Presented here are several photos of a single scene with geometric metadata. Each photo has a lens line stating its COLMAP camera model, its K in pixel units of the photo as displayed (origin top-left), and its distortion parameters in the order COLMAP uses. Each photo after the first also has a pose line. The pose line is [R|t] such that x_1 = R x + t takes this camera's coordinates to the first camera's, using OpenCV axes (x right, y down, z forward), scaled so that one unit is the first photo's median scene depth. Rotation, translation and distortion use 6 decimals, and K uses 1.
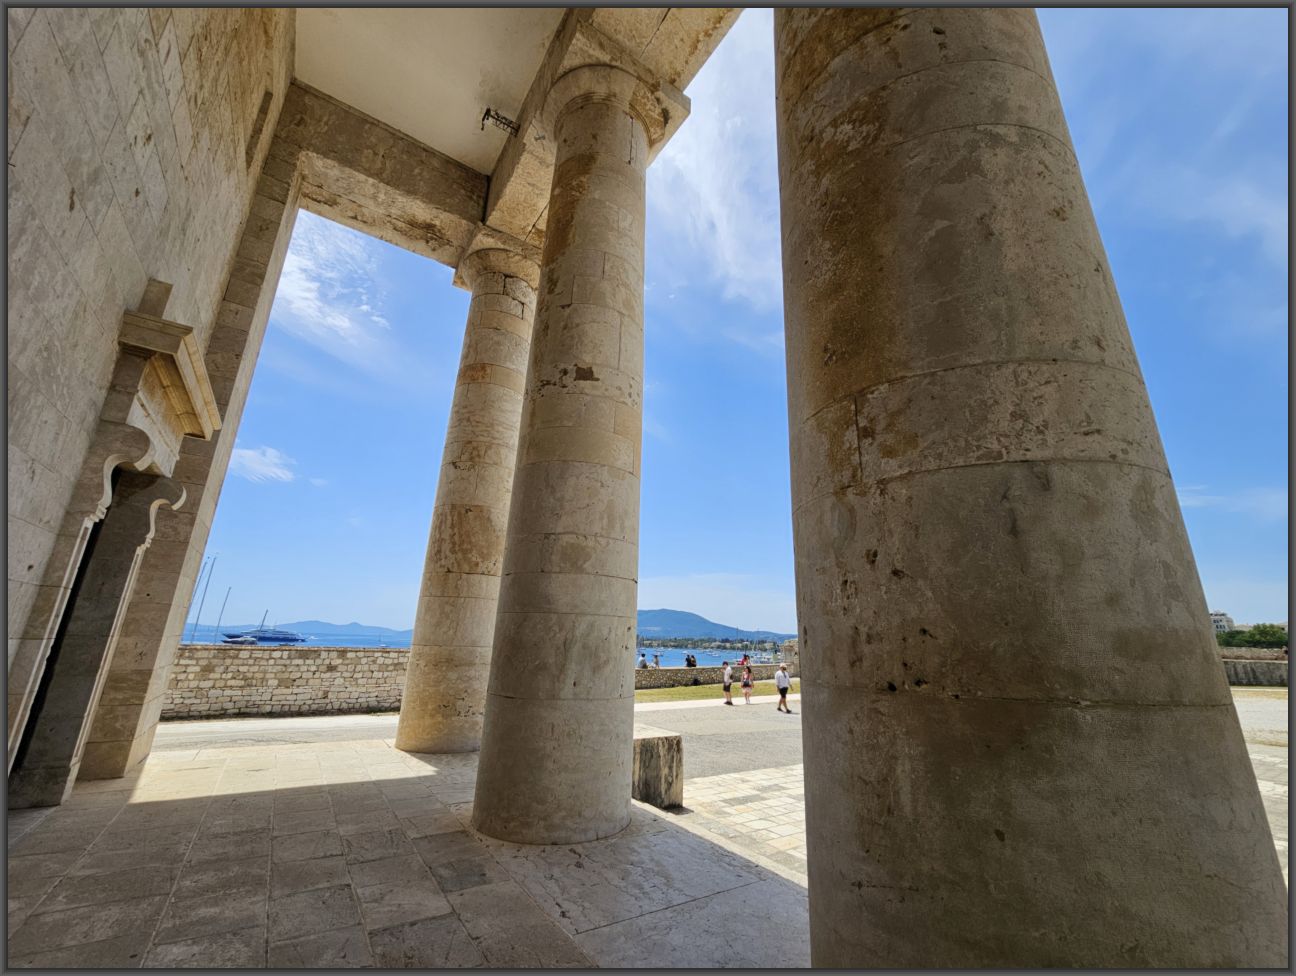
lens RADIAL K [[530.1, 0, 650.9], [0, 530.1, 482.9], [0, 0, 1]] dist [-0.002697, -0.000099]
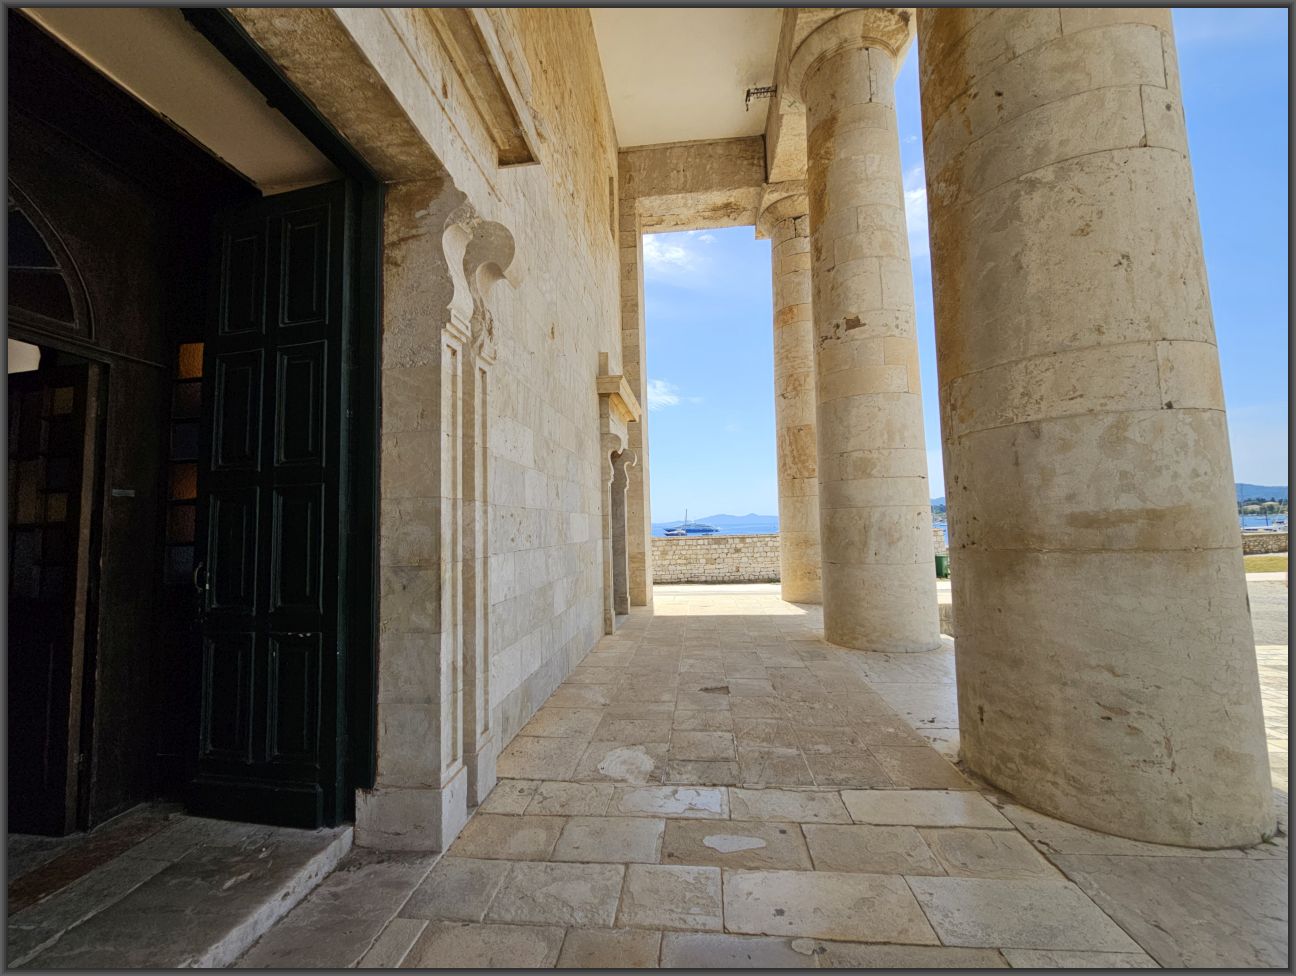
lens RADIAL K [[530.1, 0, 650.9], [0, 530.1, 482.9], [0, 0, 1]] dist [-0.002697, -0.000099]
pose [[0.773118, -0.102296, -0.625958, 0.274262], [0.231877, 0.964177, 0.128822, -0.121005], [0.590357, -0.244740, 0.769143, -0.380442]]
